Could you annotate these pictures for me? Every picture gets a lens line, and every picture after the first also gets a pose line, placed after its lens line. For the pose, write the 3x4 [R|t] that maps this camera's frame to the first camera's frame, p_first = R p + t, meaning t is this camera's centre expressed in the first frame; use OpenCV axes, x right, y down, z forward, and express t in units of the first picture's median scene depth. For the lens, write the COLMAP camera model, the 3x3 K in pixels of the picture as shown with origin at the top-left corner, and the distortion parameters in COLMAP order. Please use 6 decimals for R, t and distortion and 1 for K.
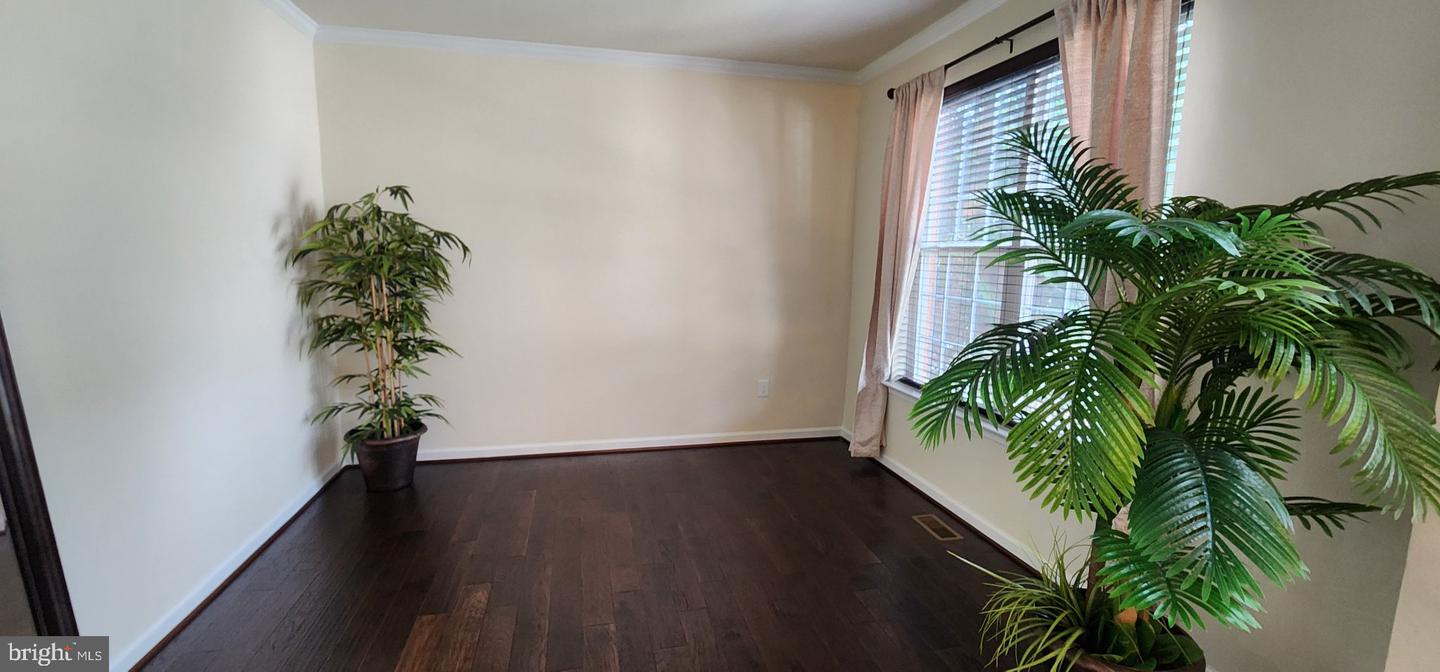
lens RADIAL K [[585.9, 0, 712.0], [0, 585.9, 339.4], [0, 0, 1]] dist [0.000633, -0.000162]
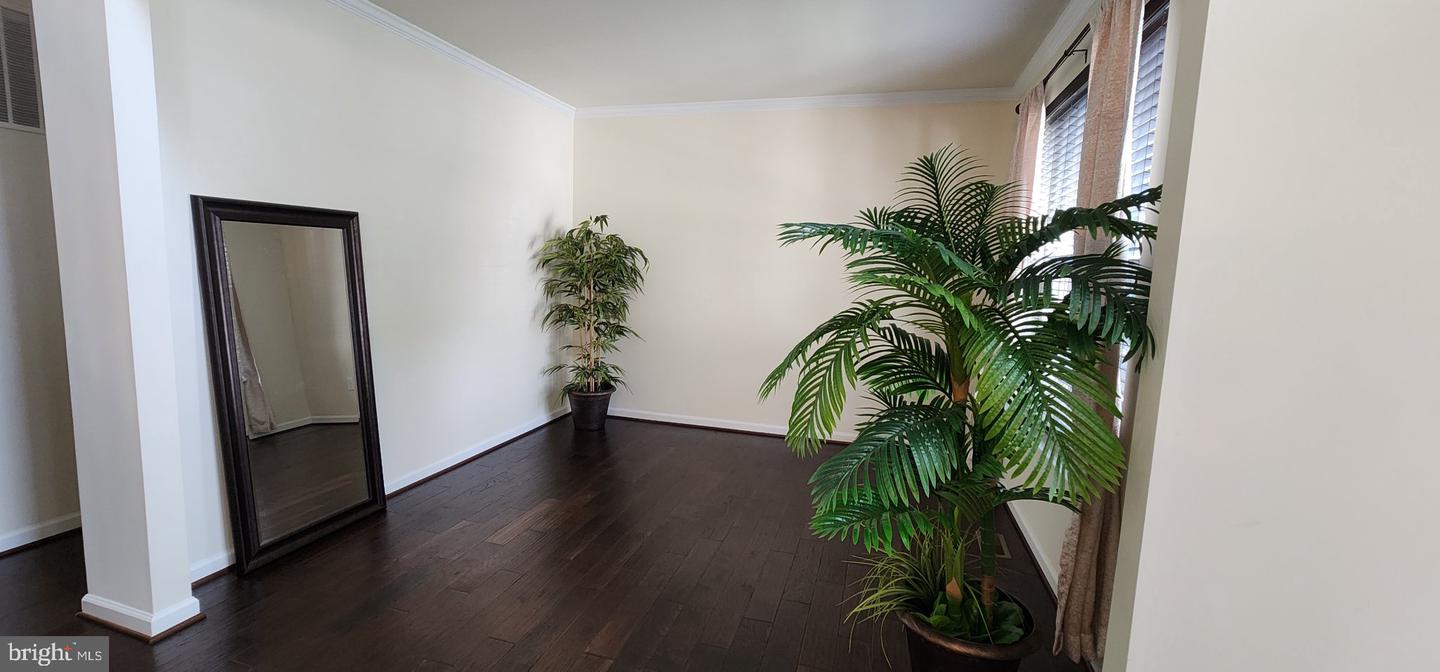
lens RADIAL K [[570.5, 0, 720.0], [0, 570.5, 336.0], [0, 0, 1]] dist [0.000522, -0.000019]
pose [[0.874876, 0.078079, -0.478012, 0.375798], [-0.094007, 0.995527, -0.009445, 0.016122], [0.475136, 0.053200, 0.878303, -0.064956]]
